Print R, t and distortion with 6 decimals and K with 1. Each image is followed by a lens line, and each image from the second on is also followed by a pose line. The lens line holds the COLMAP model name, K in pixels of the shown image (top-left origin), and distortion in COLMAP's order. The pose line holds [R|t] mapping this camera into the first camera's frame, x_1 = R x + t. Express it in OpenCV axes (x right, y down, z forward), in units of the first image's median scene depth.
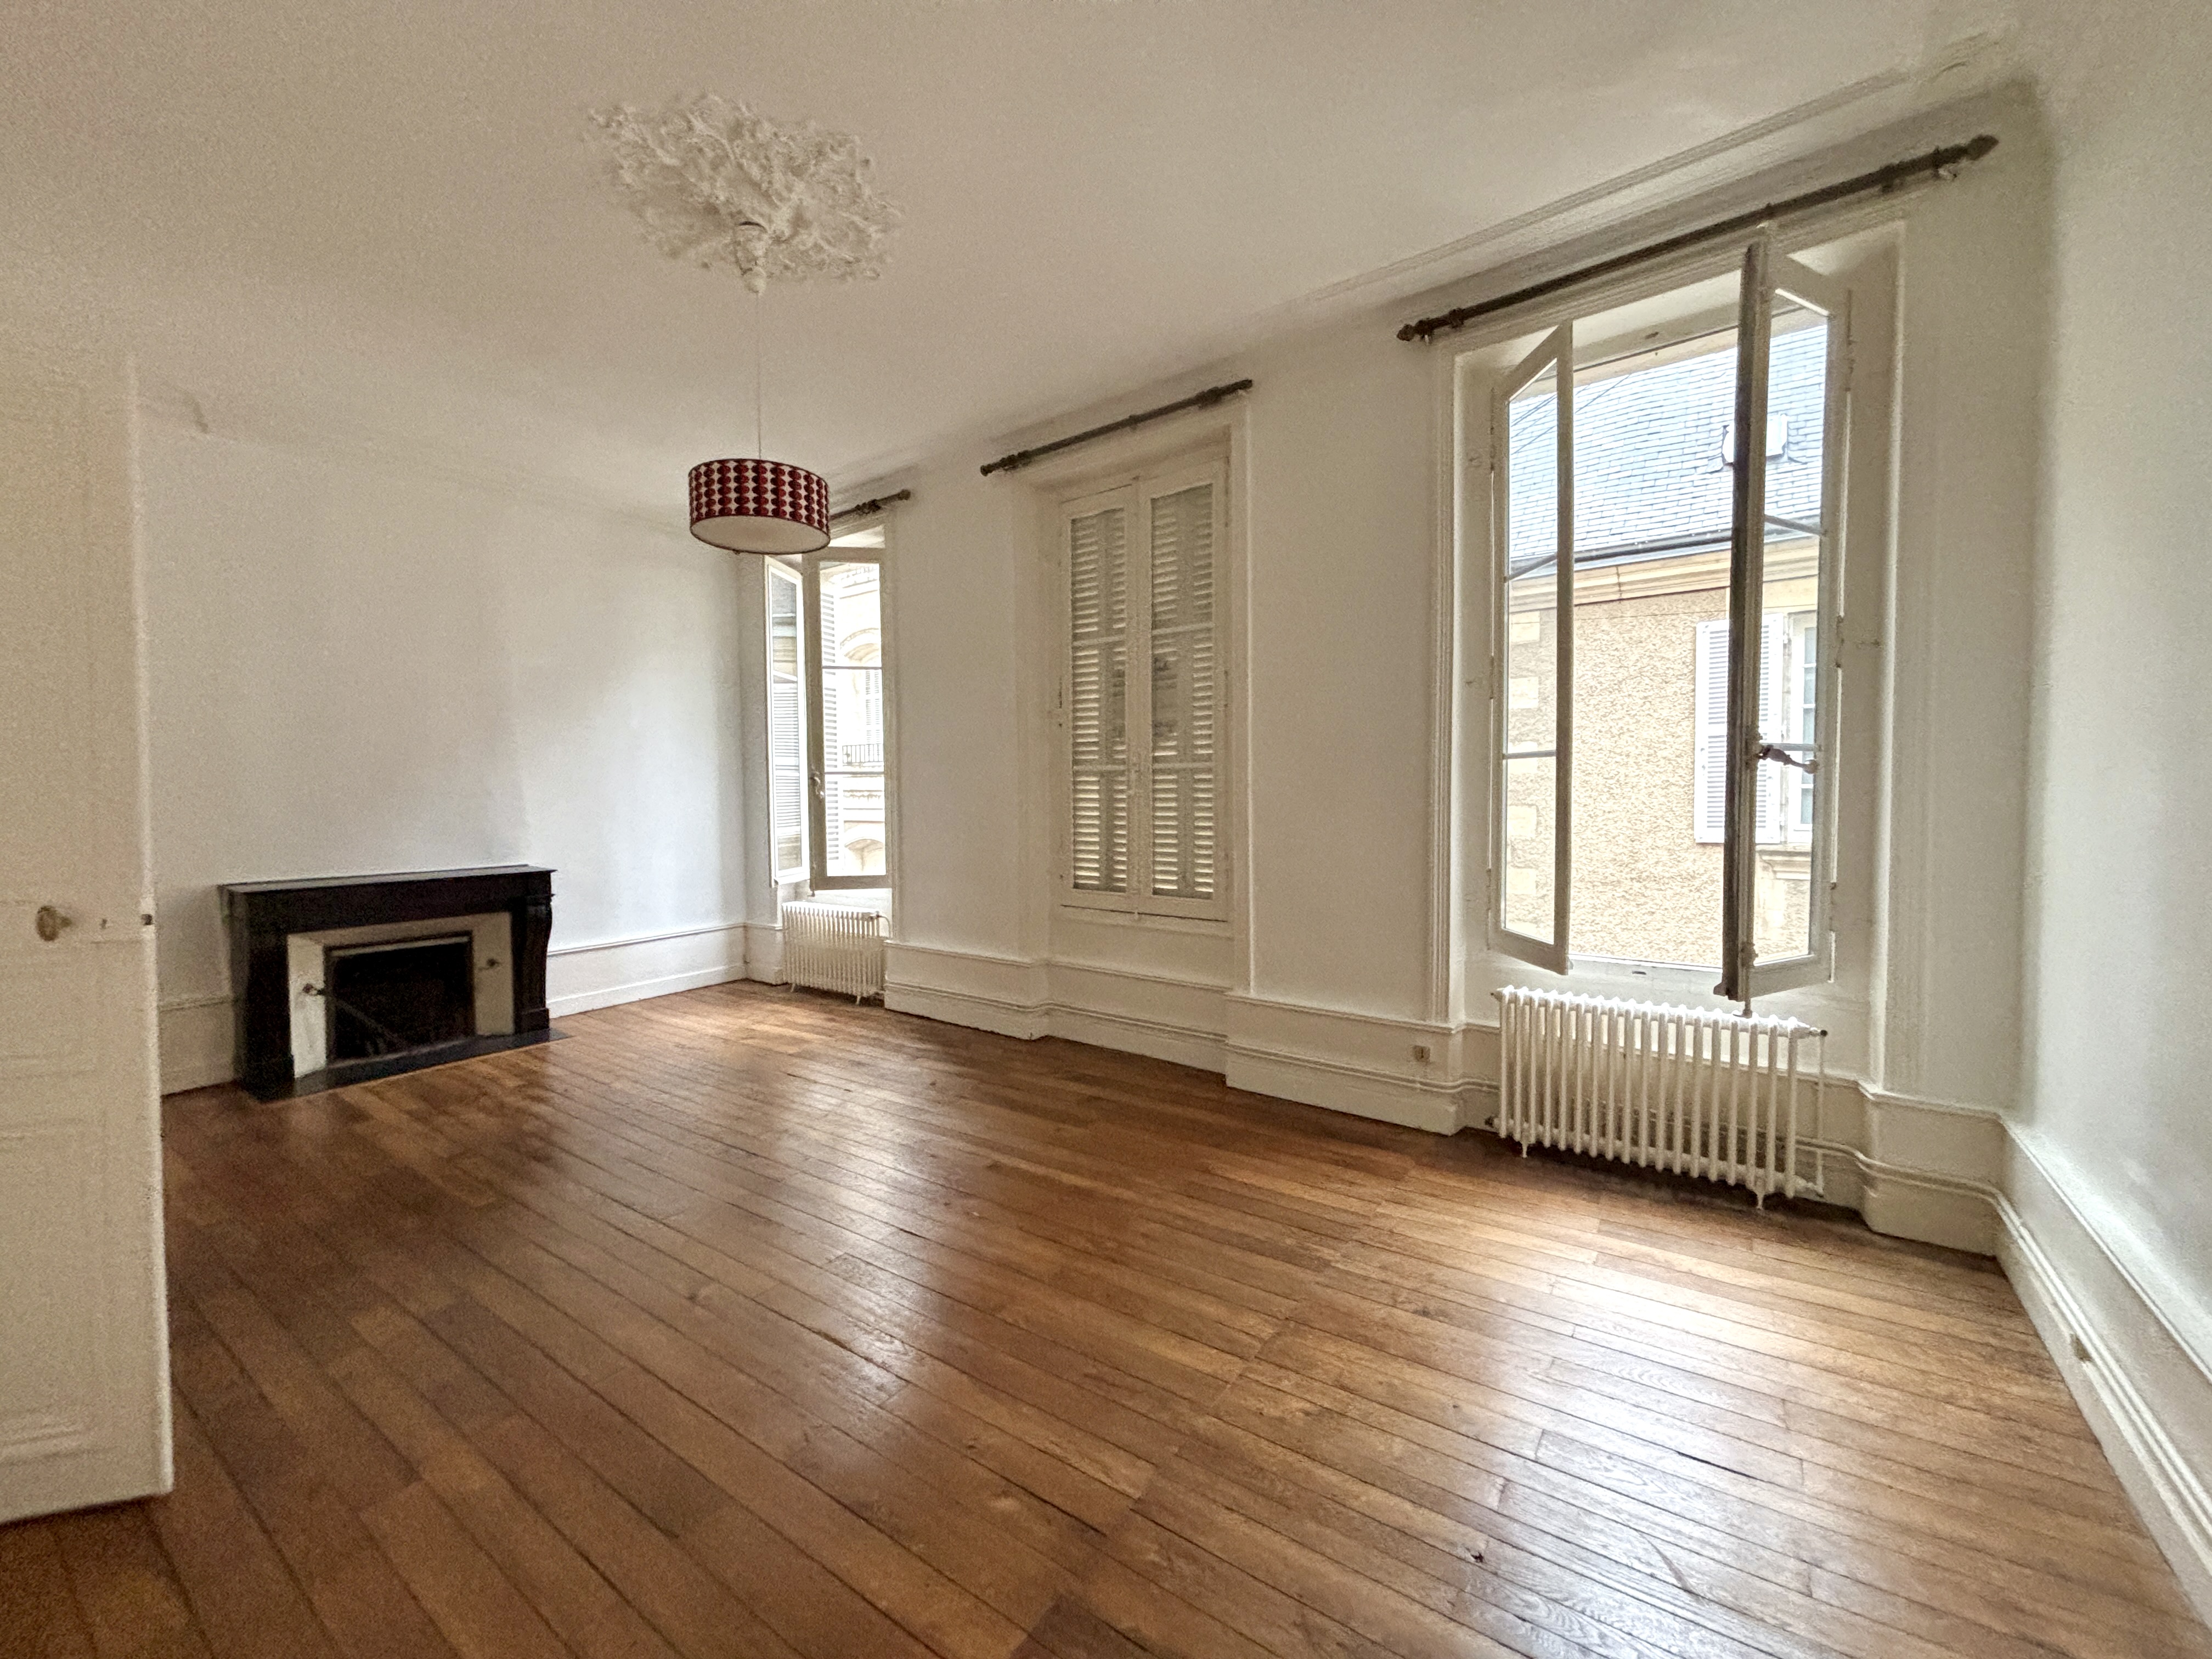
lens RADIAL K [[892.0, 0, 1112.9], [0, 892.0, 835.0], [0, 0, 1]] dist [0.004262, 0.000455]
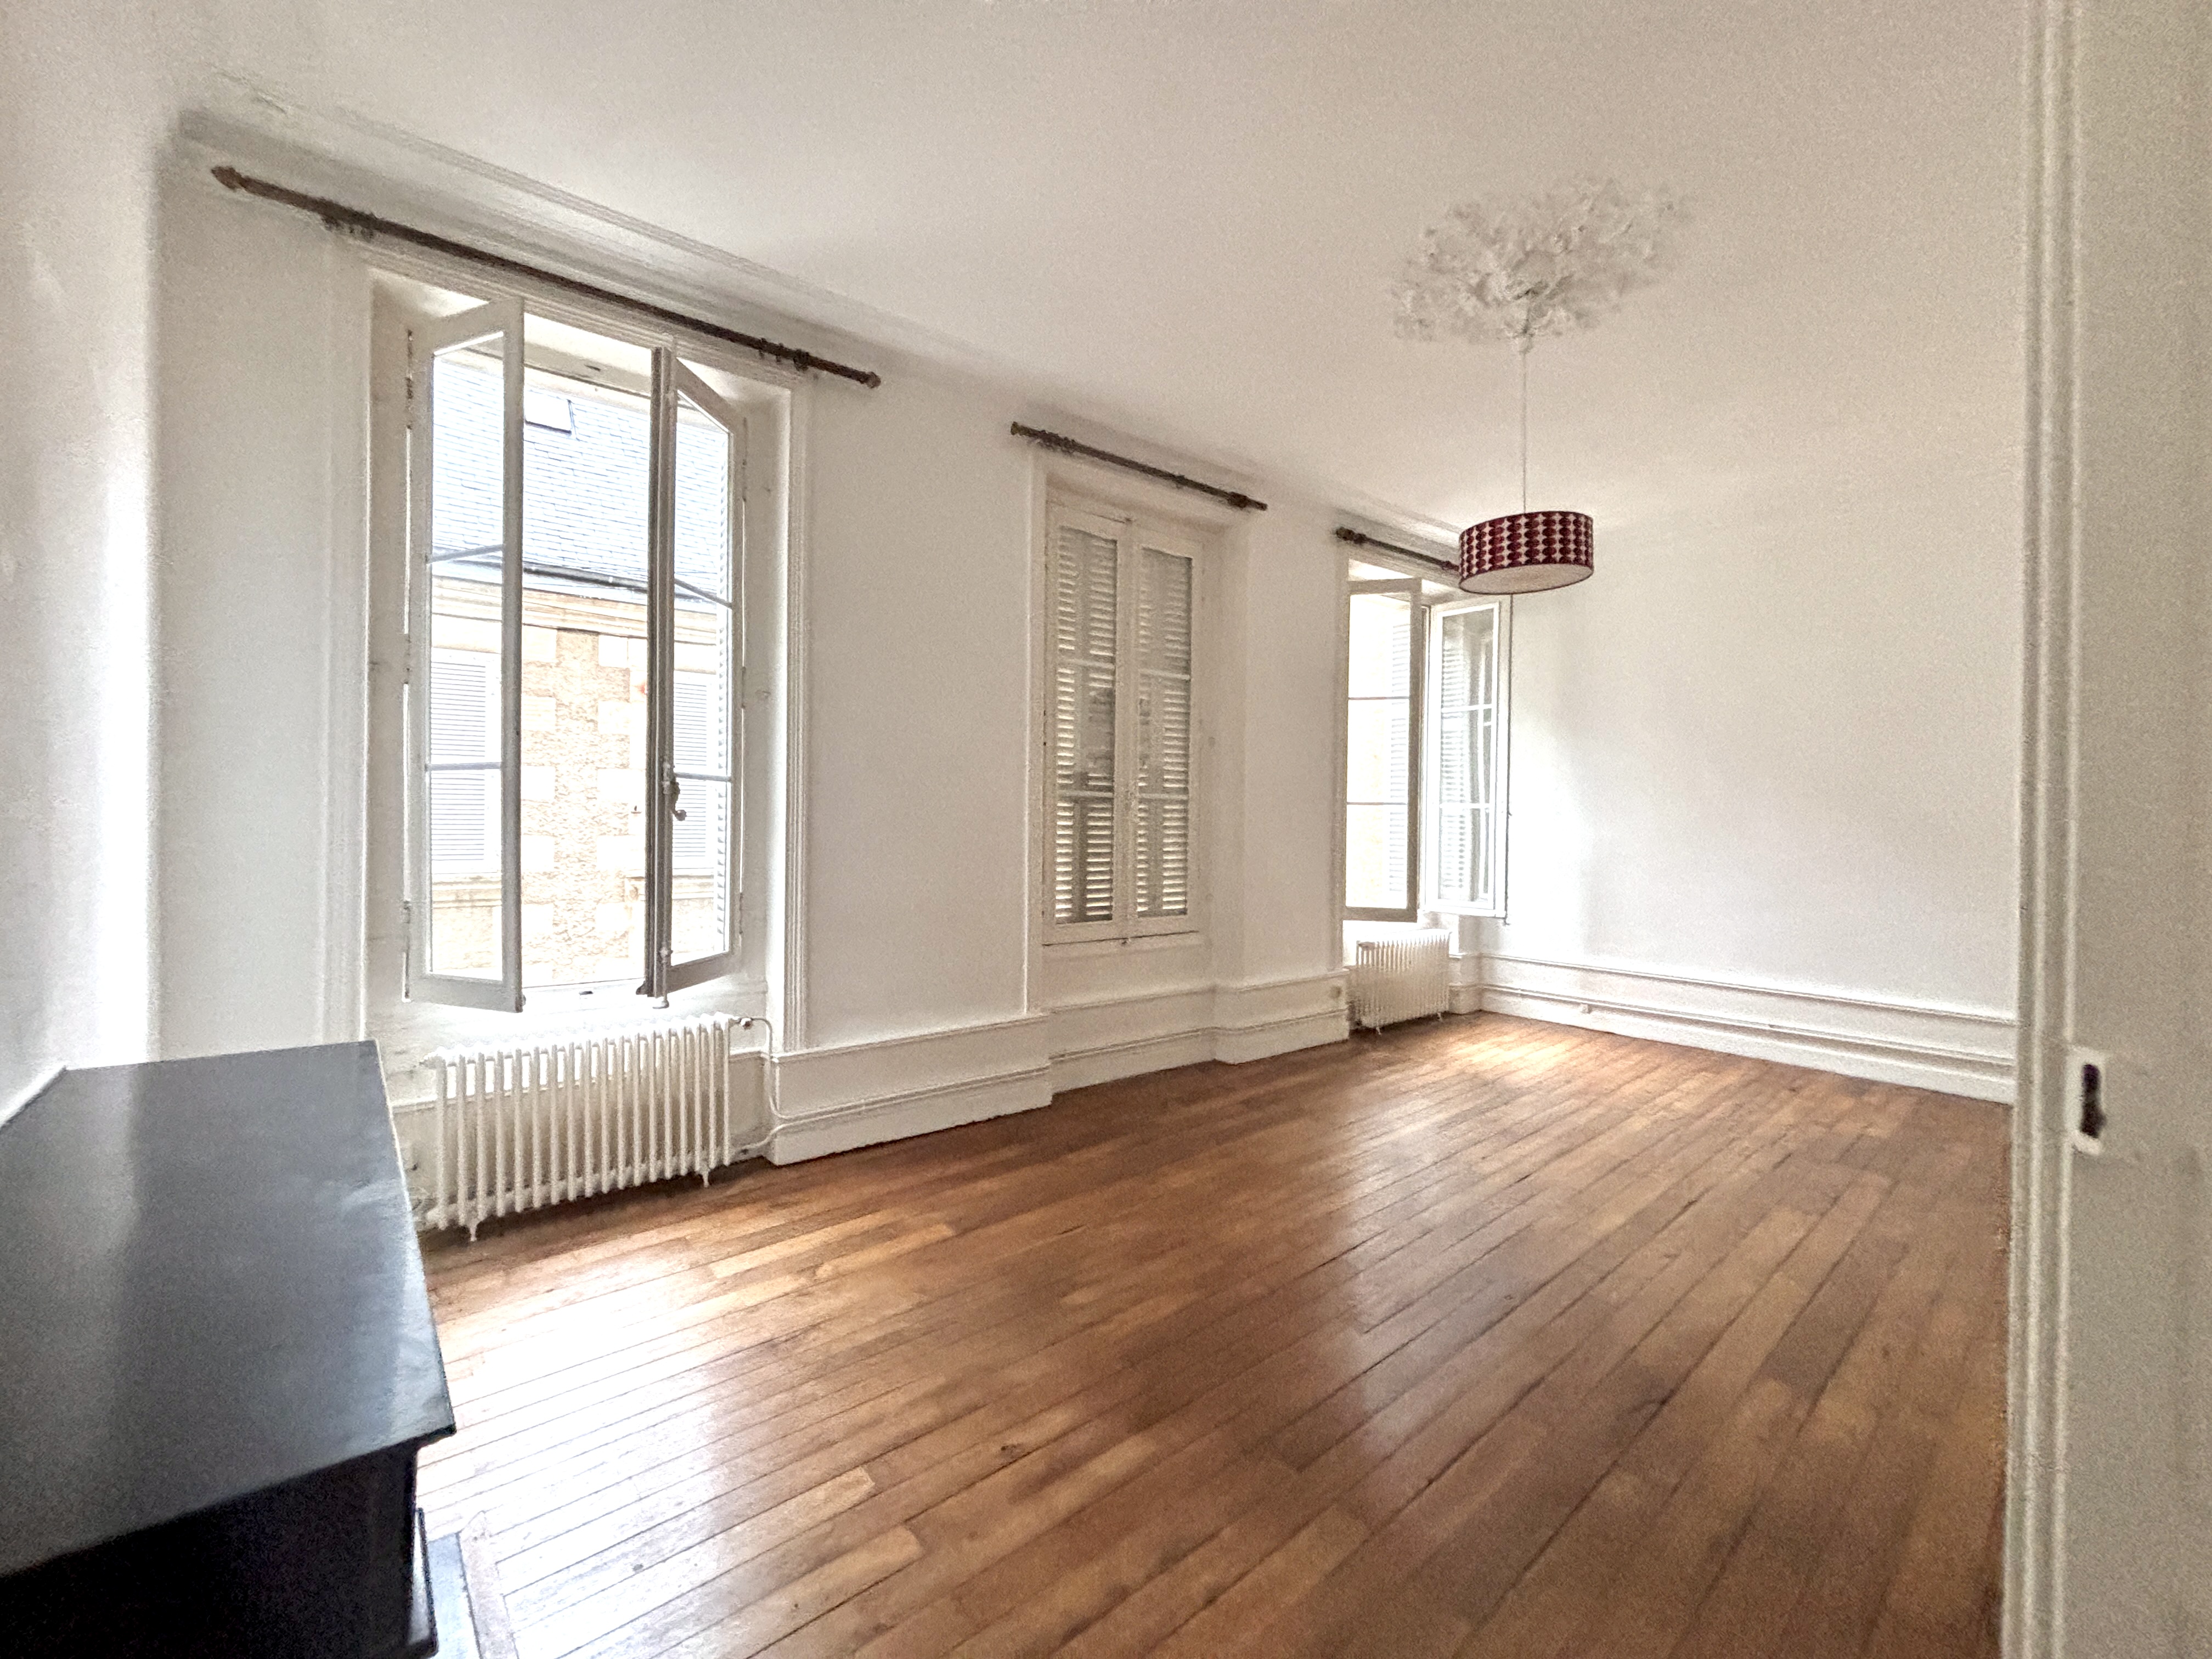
lens RADIAL K [[892.0, 0, 1122.6], [0, 892.0, 822.4], [0, 0, 1]] dist [0.004262, 0.000455]
pose [[0.250486, 0.005213, 0.968106, -0.249755], [0.034512, 0.999302, -0.014310, -0.007840], [-0.967505, 0.036995, 0.250131, 0.193192]]
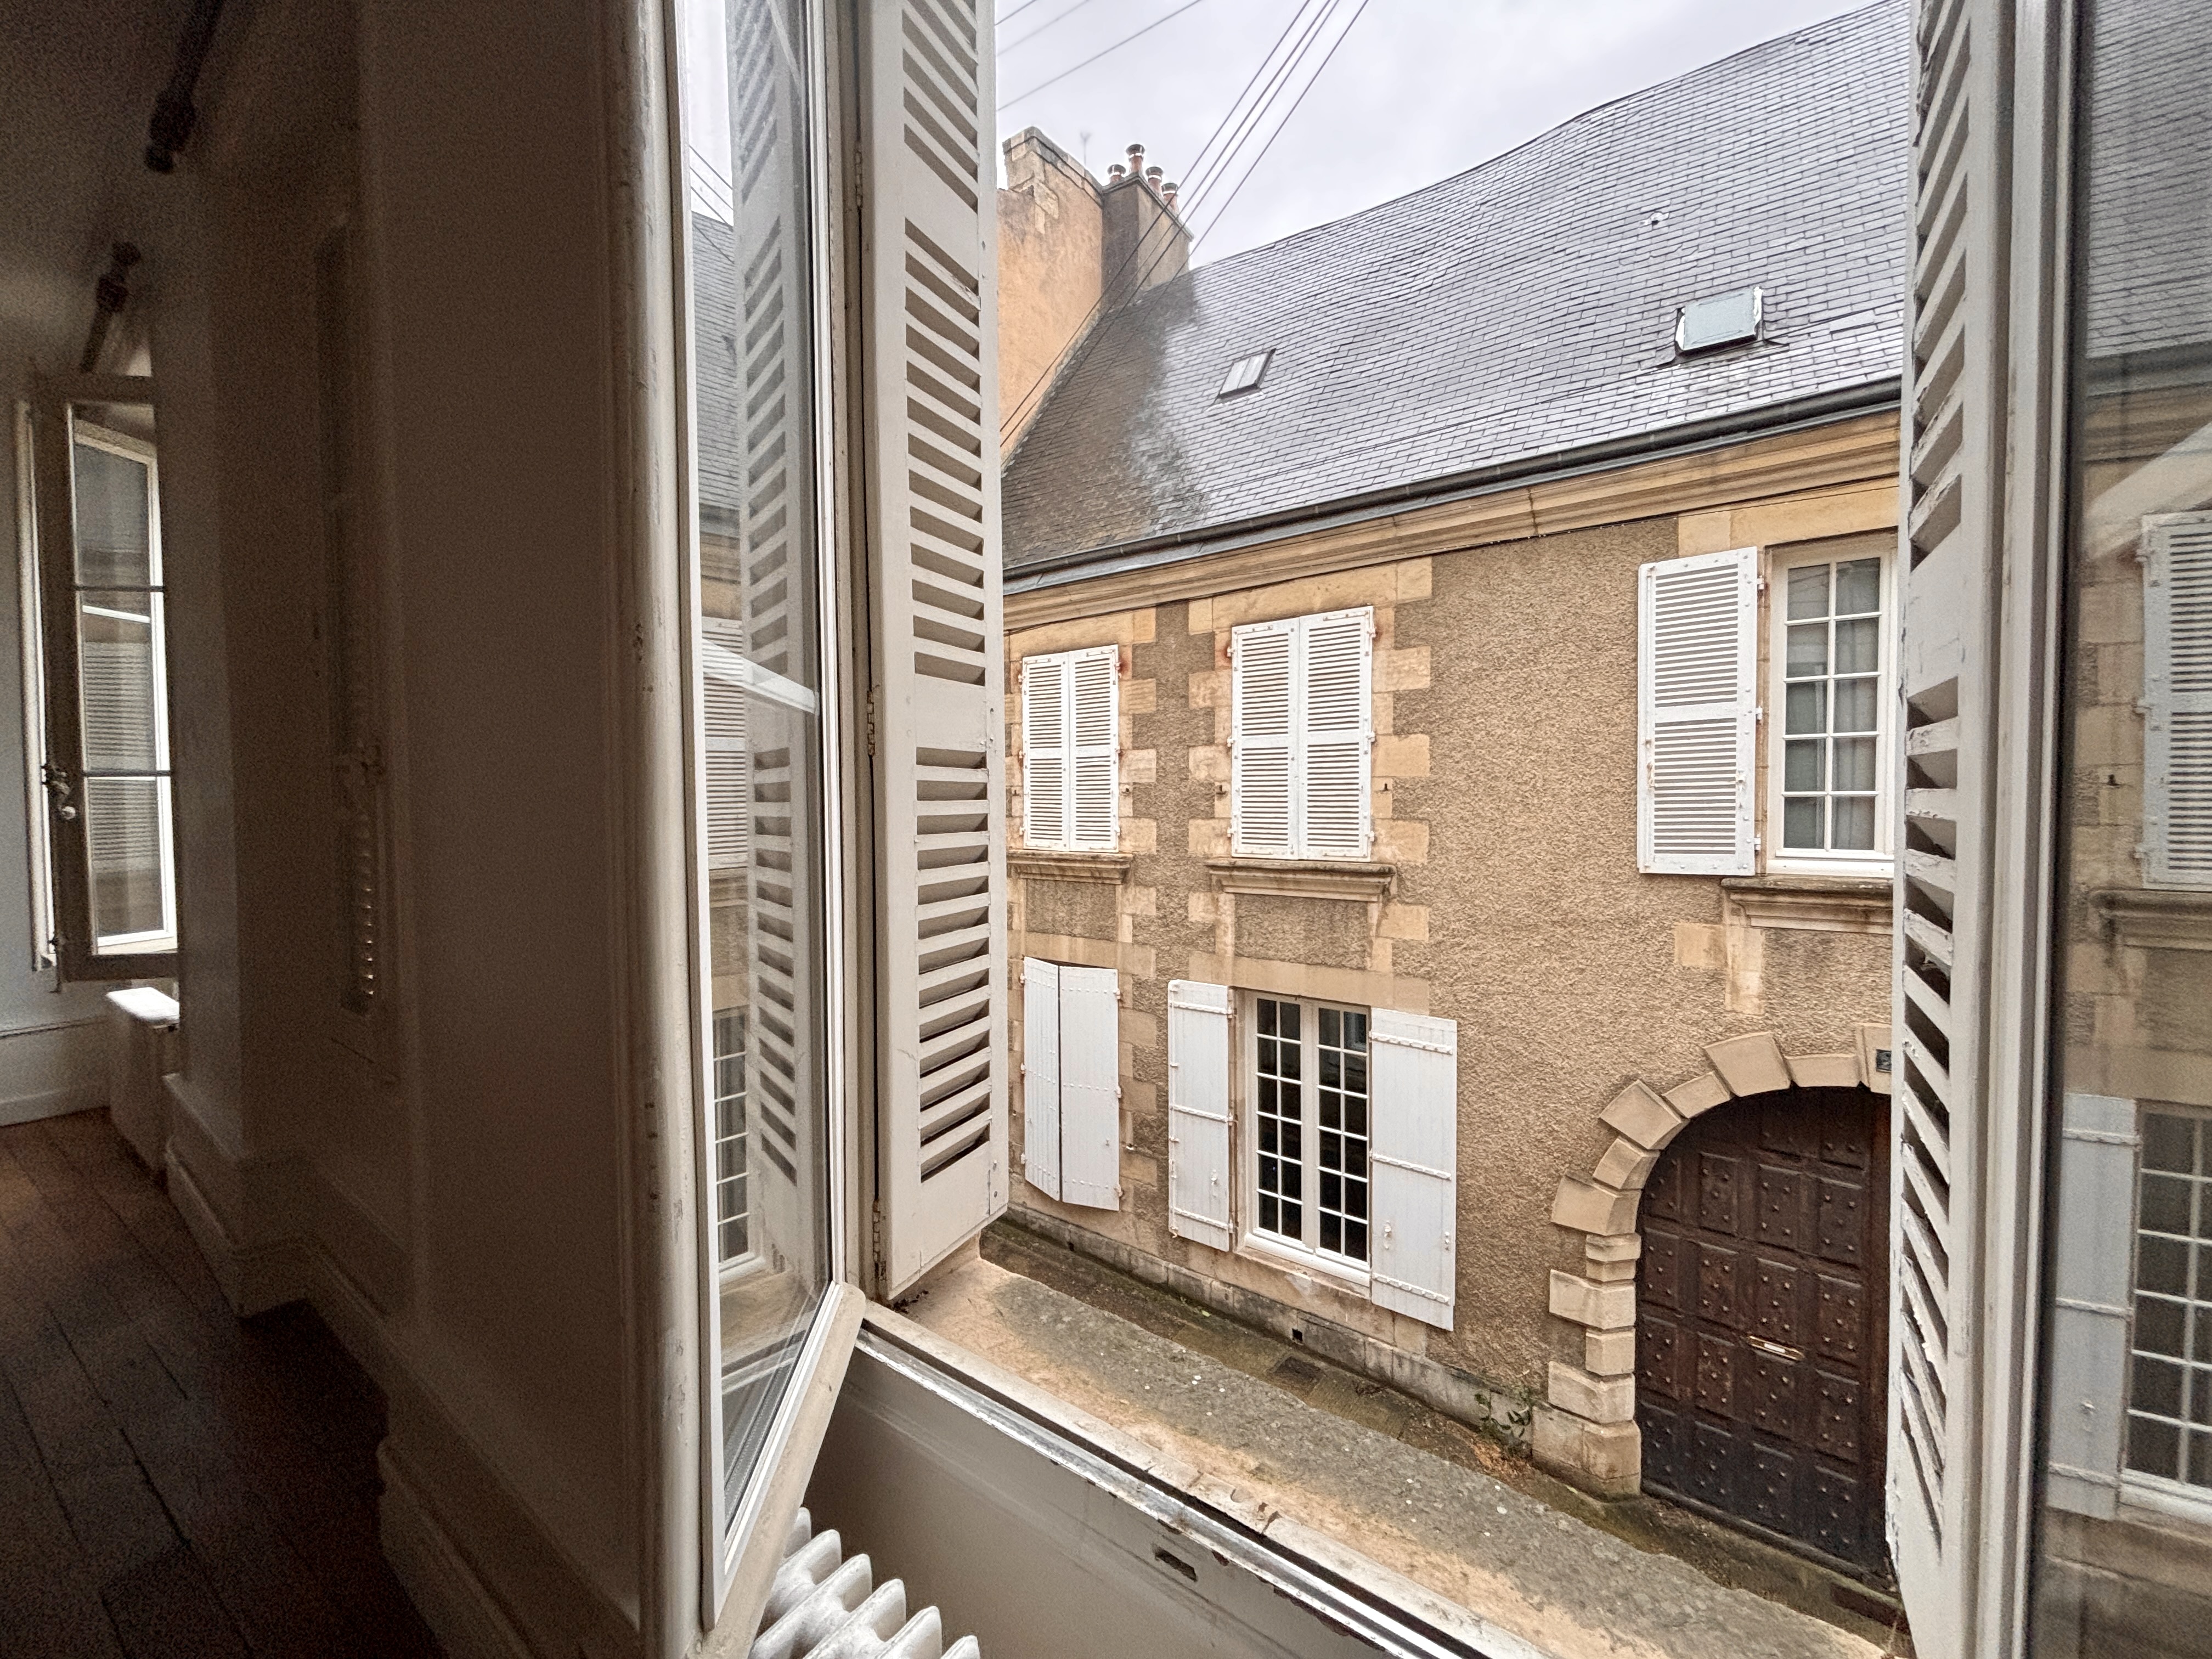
lens RADIAL K [[892.0, 0, 1116.1], [0, 892.0, 826.4], [0, 0, 1]] dist [0.004262, 0.000455]
pose [[0.999902, -0.000272, 0.013994, 0.245400], [0.000430, 0.999935, -0.011351, -0.022918], [-0.013990, 0.011356, 0.999838, 0.319751]]
